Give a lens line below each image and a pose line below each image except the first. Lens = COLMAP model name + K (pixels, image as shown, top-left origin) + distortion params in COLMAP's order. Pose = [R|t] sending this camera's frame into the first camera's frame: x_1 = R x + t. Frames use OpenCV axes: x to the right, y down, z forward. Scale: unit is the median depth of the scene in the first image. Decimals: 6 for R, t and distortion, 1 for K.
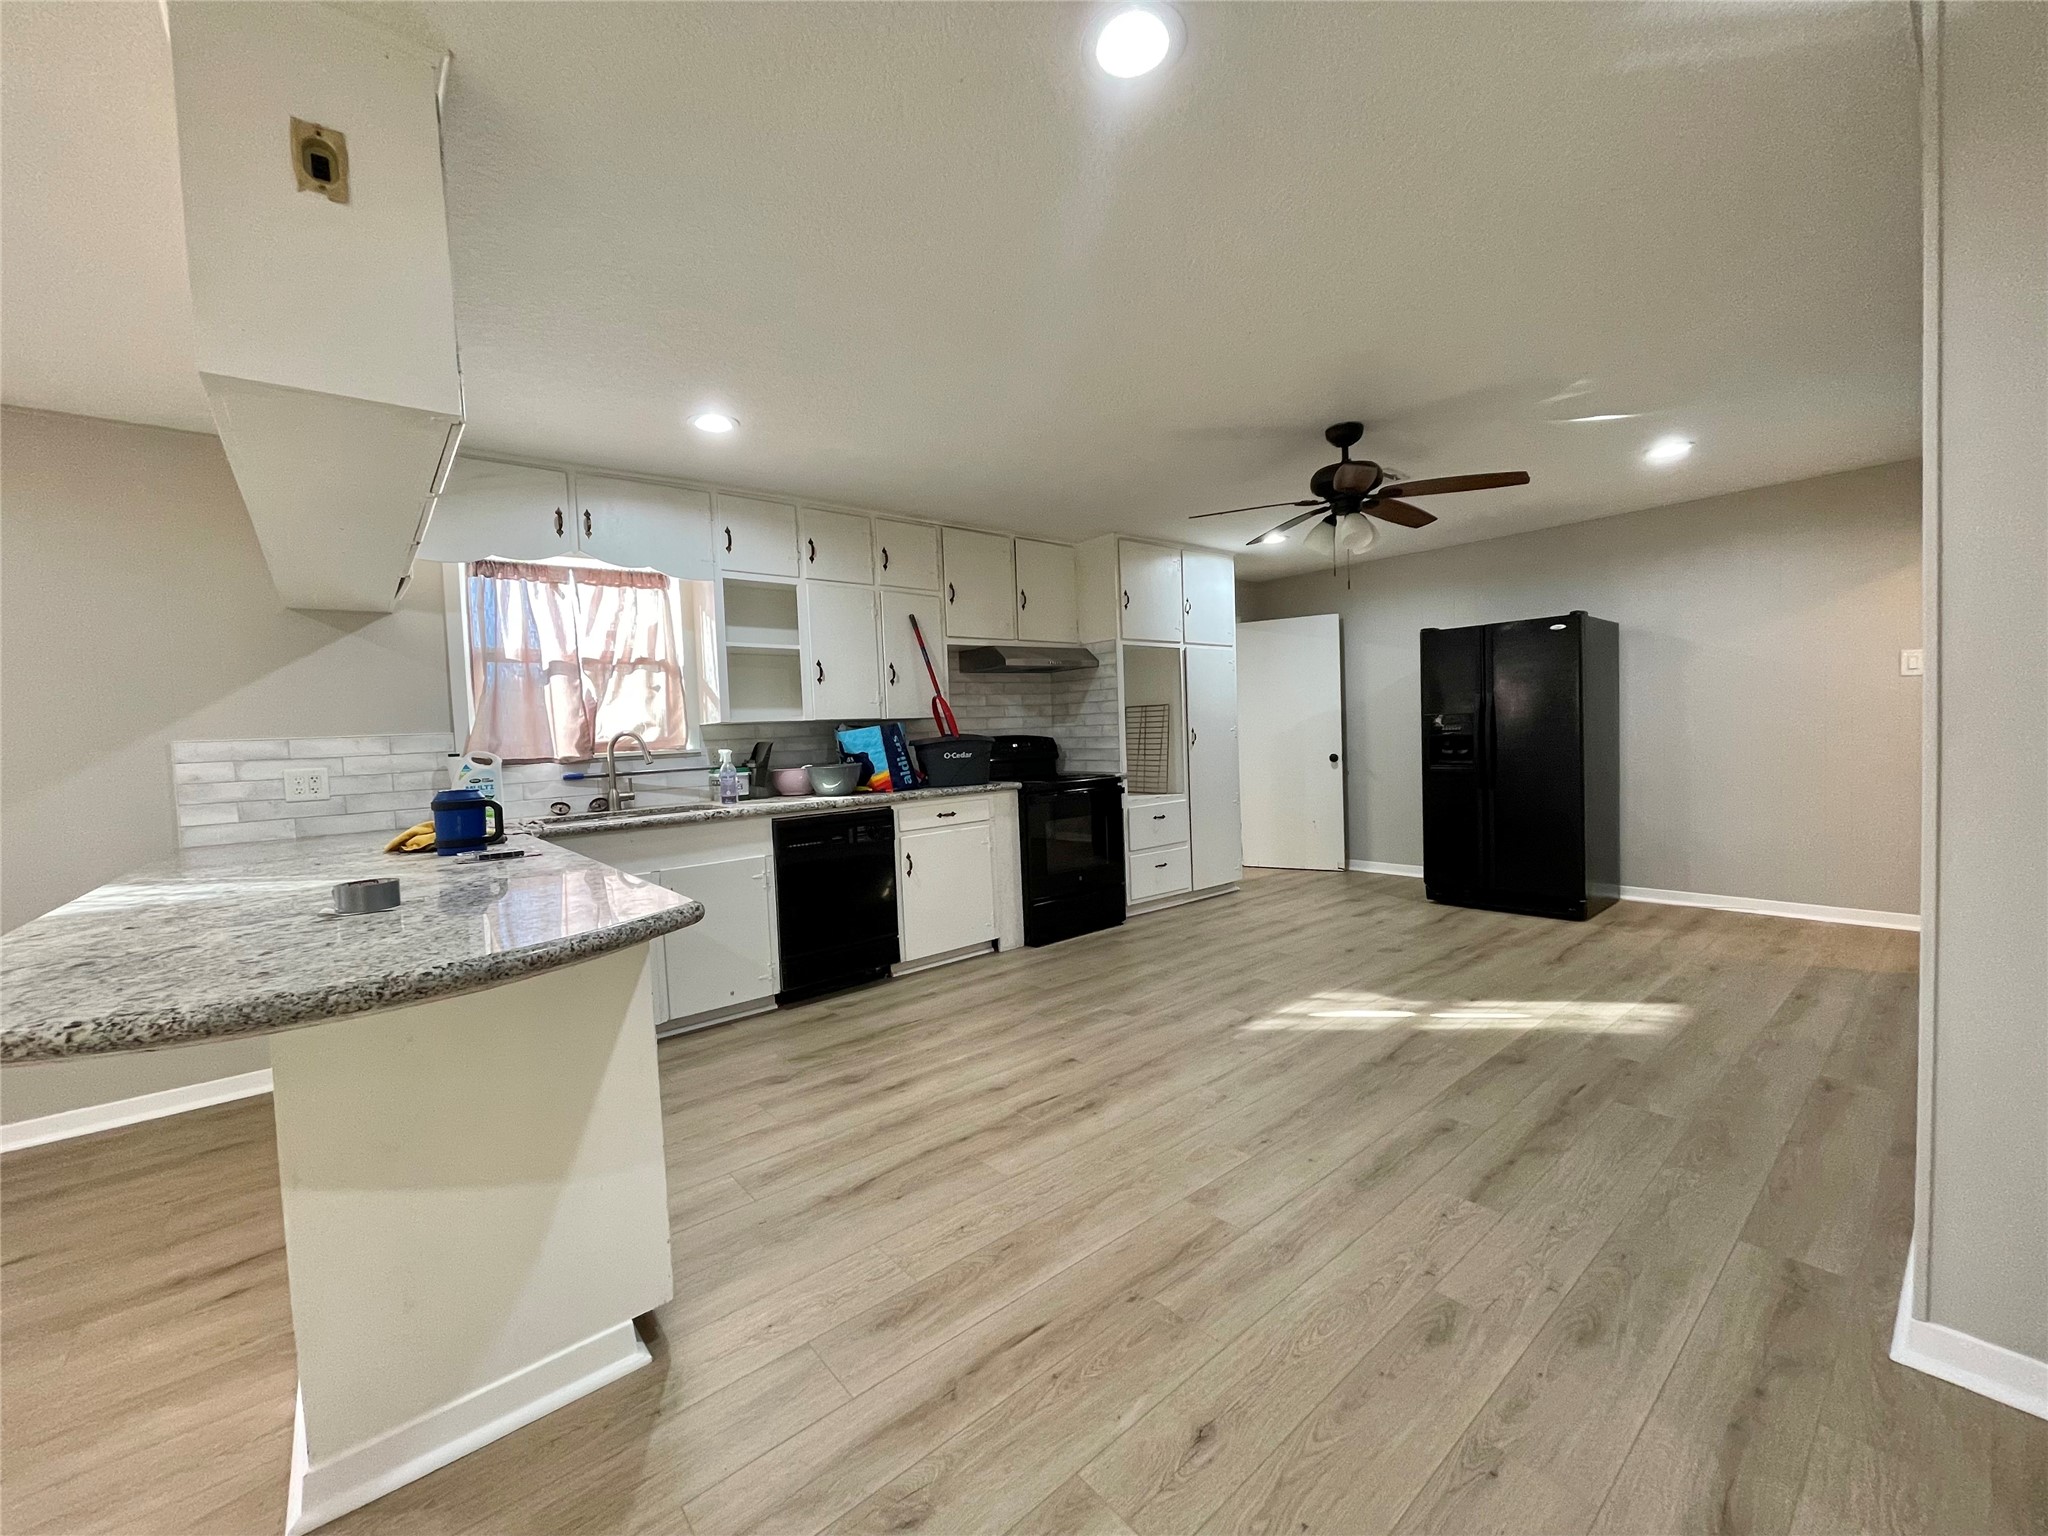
lens RADIAL K [[804.9, 0, 1042.0], [0, 804.9, 763.8], [0, 0, 1]] dist [-0.000350, 0.000103]
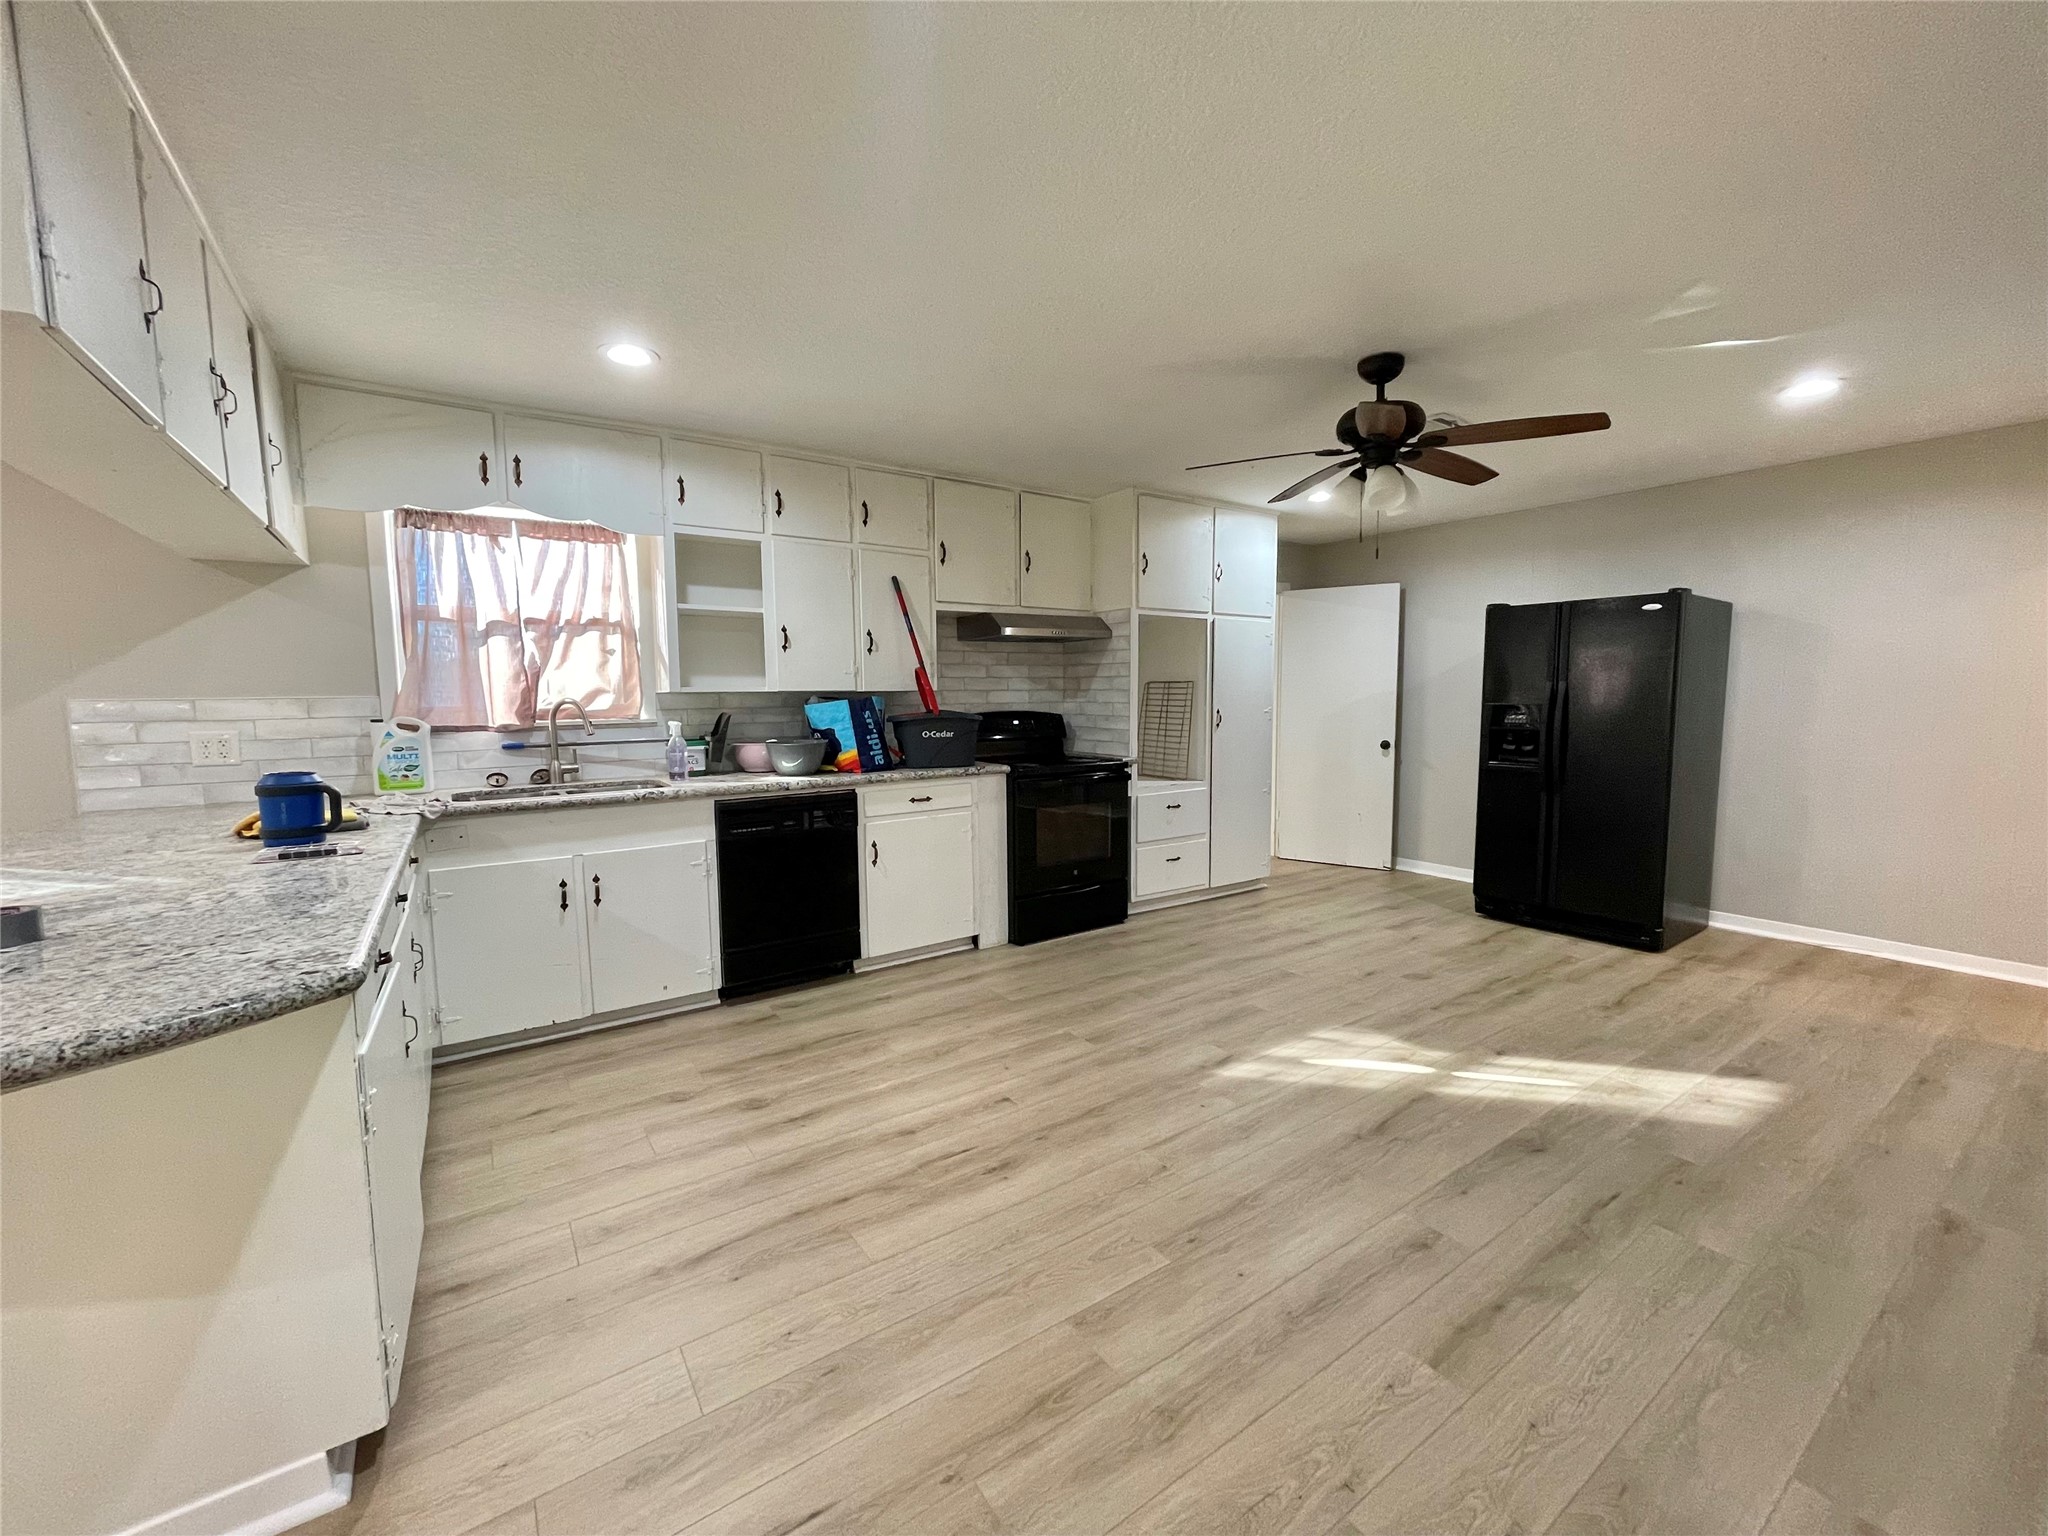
lens RADIAL K [[823.4, 0, 1024.0], [0, 823.4, 768.0], [0, 0, 1]] dist [-0.002245, 0.000201]
pose [[0.995169, 0.040878, -0.089258, 0.093646], [-0.036487, 0.998068, 0.050279, -0.027560], [0.091141, -0.046779, 0.994739, 0.100885]]
